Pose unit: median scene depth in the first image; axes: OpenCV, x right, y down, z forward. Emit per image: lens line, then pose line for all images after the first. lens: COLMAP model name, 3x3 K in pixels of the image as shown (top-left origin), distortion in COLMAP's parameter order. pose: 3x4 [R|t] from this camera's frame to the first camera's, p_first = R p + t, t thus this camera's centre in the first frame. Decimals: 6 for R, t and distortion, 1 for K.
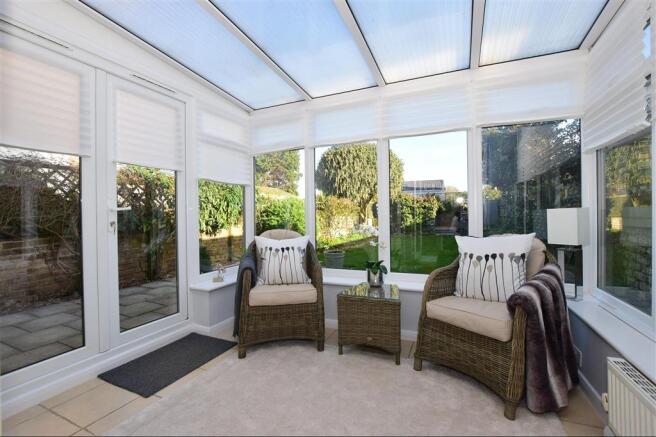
lens RADIAL K [[286.5, 0, 328.0], [0, 286.5, 218.5], [0, 0, 1]] dist [-0.032158, -0.000291]
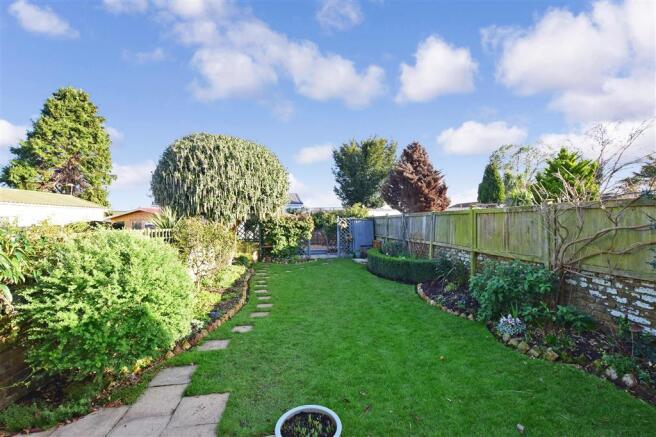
lens RADIAL K [[286.5, 0, 328.0], [0, 286.5, 218.5], [0, 0, 1]] dist [-0.032158, -0.000291]
pose [[0.839564, 0.001228, 0.543260, -0.065272], [0.016816, 0.999459, -0.028248, -0.053521], [-0.543001, 0.032851, 0.839089, 0.340044]]
